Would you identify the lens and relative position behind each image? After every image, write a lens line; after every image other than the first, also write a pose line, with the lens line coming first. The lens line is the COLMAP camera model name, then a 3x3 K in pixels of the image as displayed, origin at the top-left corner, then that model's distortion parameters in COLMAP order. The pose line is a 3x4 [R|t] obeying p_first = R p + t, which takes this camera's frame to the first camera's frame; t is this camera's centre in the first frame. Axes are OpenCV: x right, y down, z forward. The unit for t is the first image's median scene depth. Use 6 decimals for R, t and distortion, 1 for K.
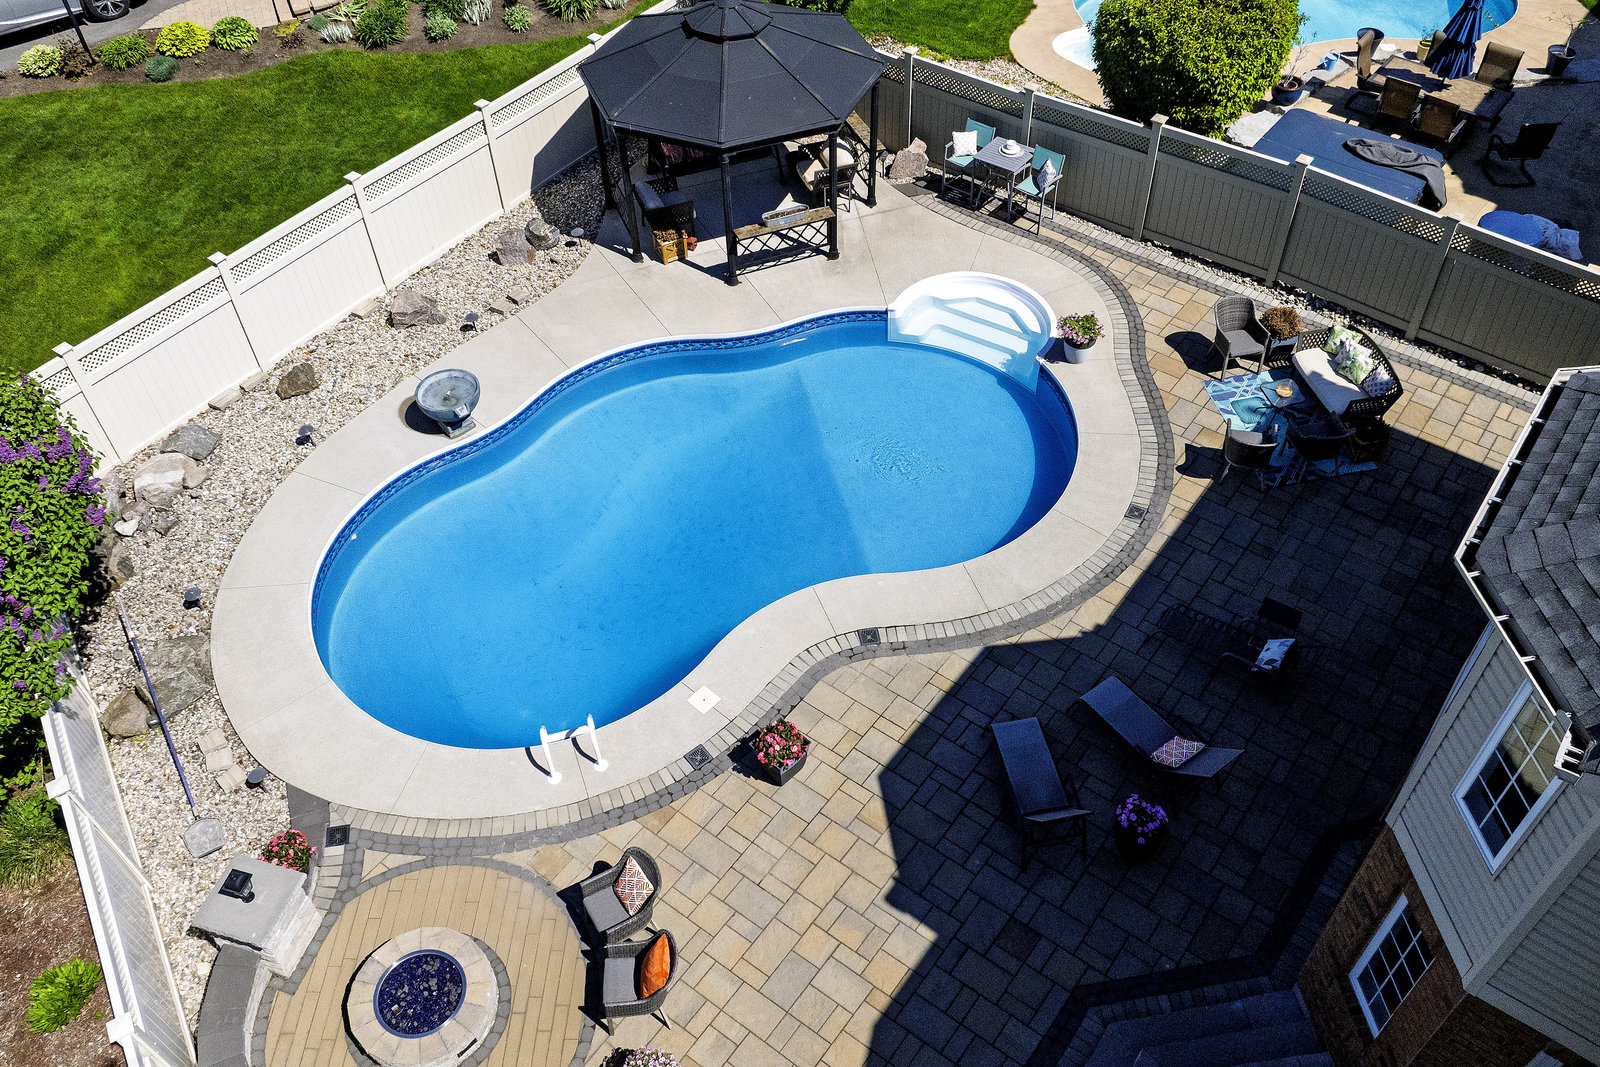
lens RADIAL K [[1323.3, 0, 834.9], [0, 1323.3, 536.7], [0, 0, 1]] dist [-0.023713, 0.000267]
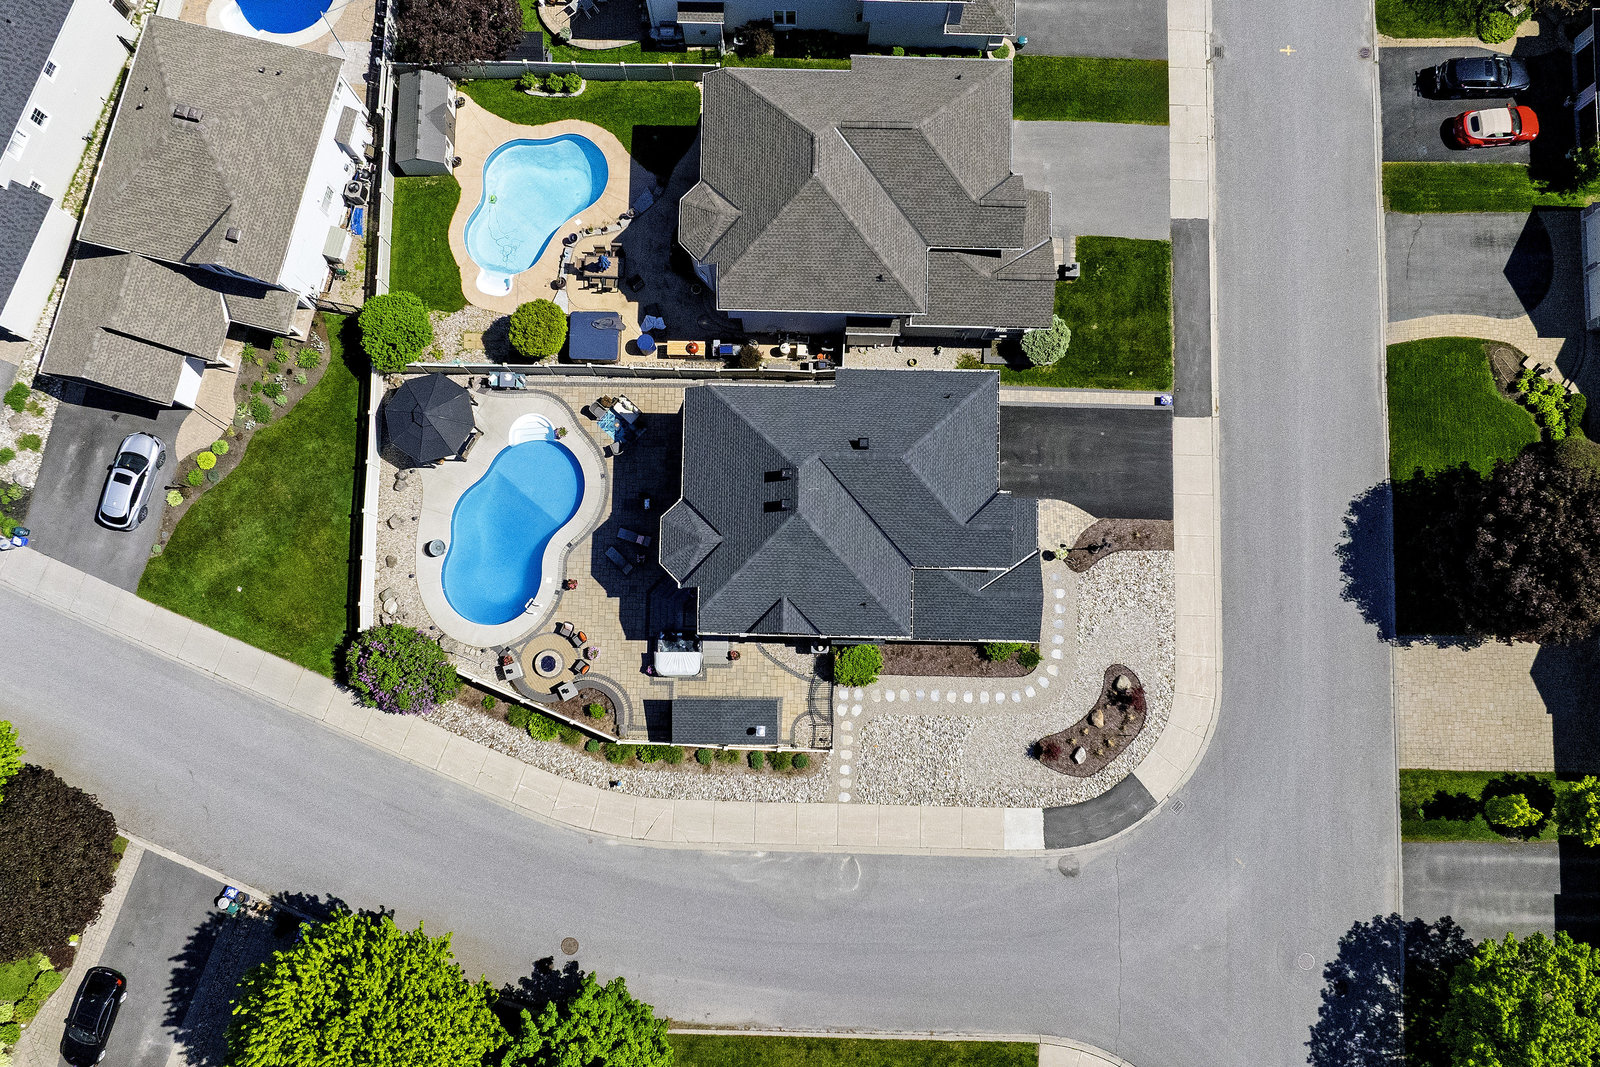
lens RADIAL K [[1408.9, 0, 801.3], [0, 1408.9, 530.4], [0, 0, 1]] dist [-0.009307, -0.040592]
pose [[0.816812, -0.572705, 0.069476, 0.306895], [0.425540, 0.679432, 0.597735, -2.078062], [-0.389530, -0.458672, 0.798678, -2.582719]]
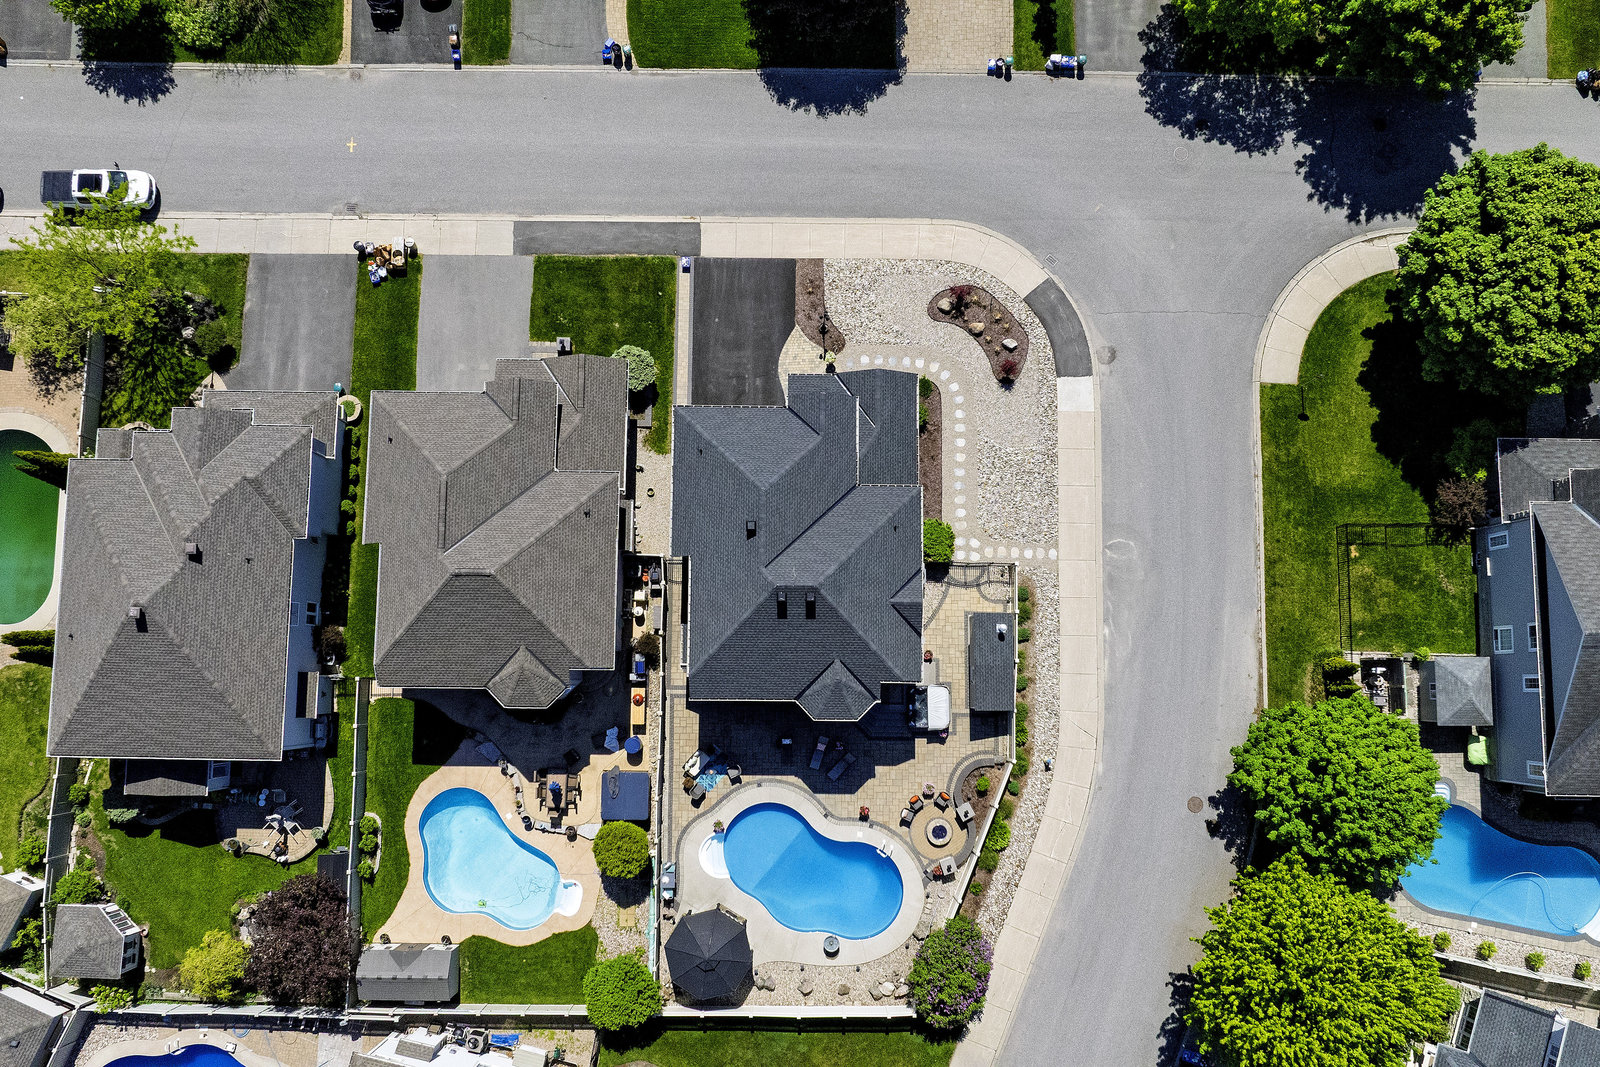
lens RADIAL K [[1323.3, 0, 801.3], [0, 1323.3, 528.6], [0, 0, 1]] dist [-0.023713, 0.000267]
pose [[-0.585236, -0.805317, 0.094678, 0.383146], [0.600891, -0.352323, 0.717494, -2.514794], [-0.544453, 0.476794, 0.690100, -2.244074]]
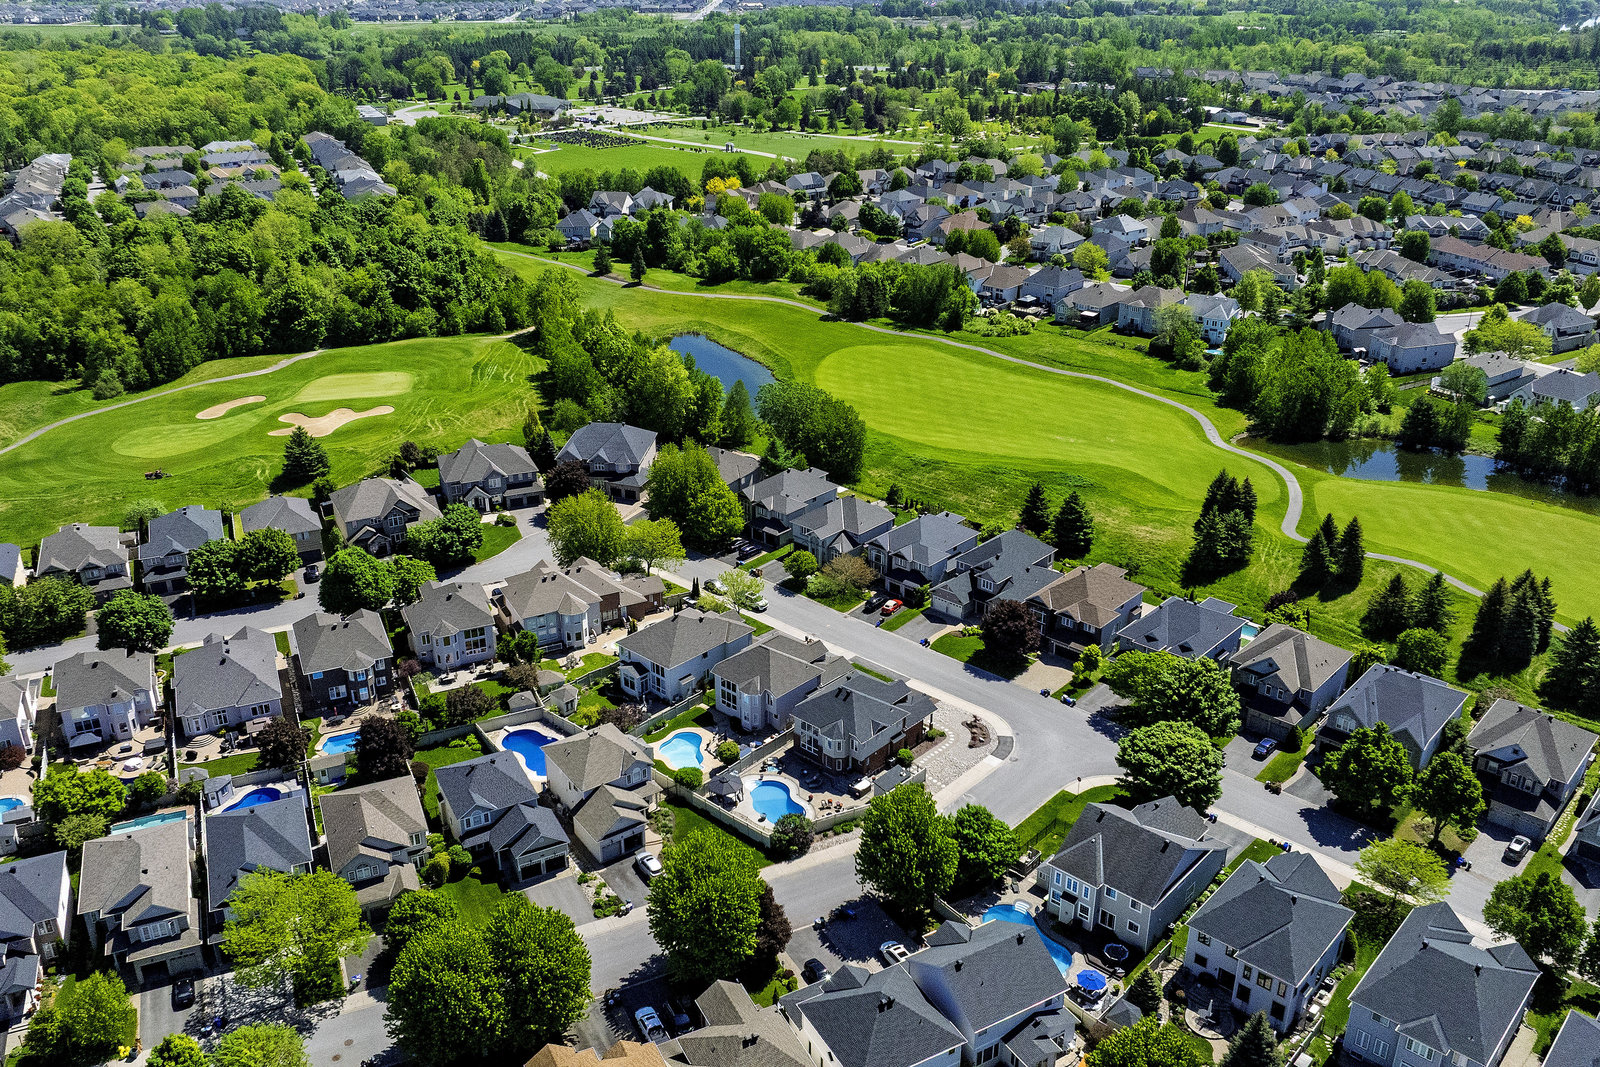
lens RADIAL K [[1323.3, 0, 799.0], [0, 1323.3, 542.4], [0, 0, 1]] dist [-0.023713, 0.000267]
pose [[0.104643, -0.410008, 0.906059, -7.738058], [0.741403, 0.639393, 0.203710, -2.979211], [-0.662850, 0.650439, 0.370889, -3.791962]]
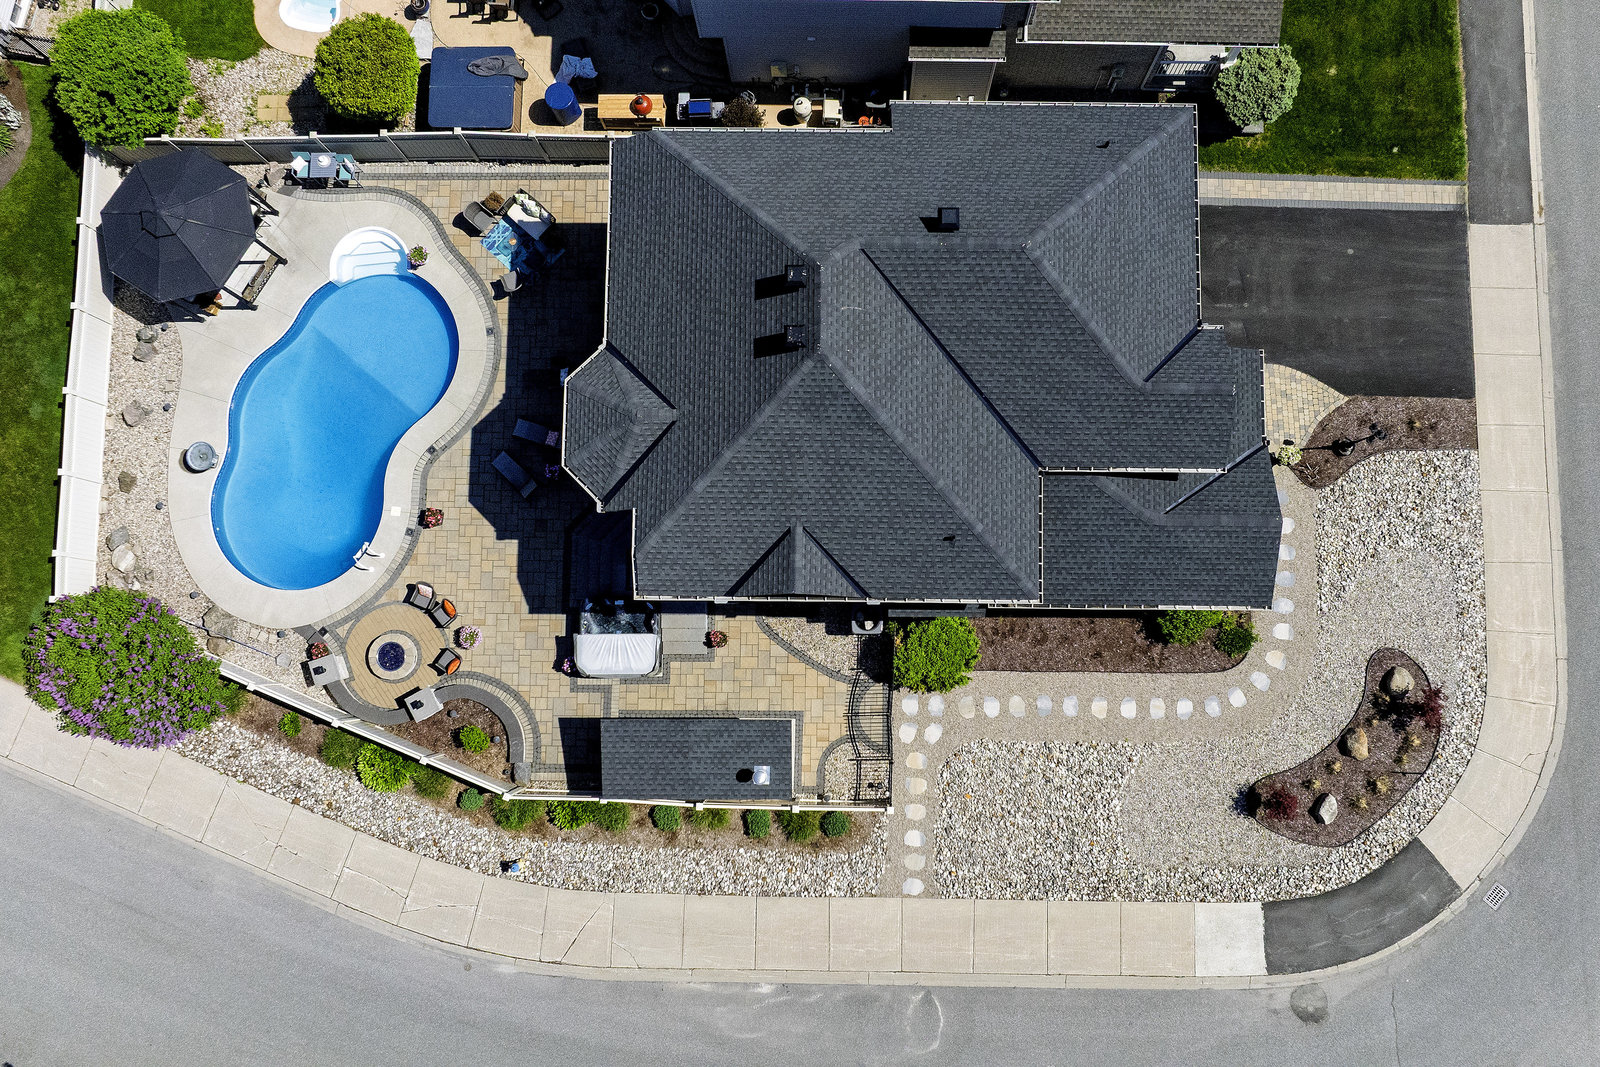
lens RADIAL K [[1323.3, 0, 848.2], [0, 1323.3, 525.5], [0, 0, 1]] dist [-0.023713, 0.000267]
pose [[0.811618, -0.580508, 0.065468, 0.363587], [0.433983, 0.674158, 0.597637, -0.849782], [-0.391069, -0.456641, 0.799089, -1.199176]]
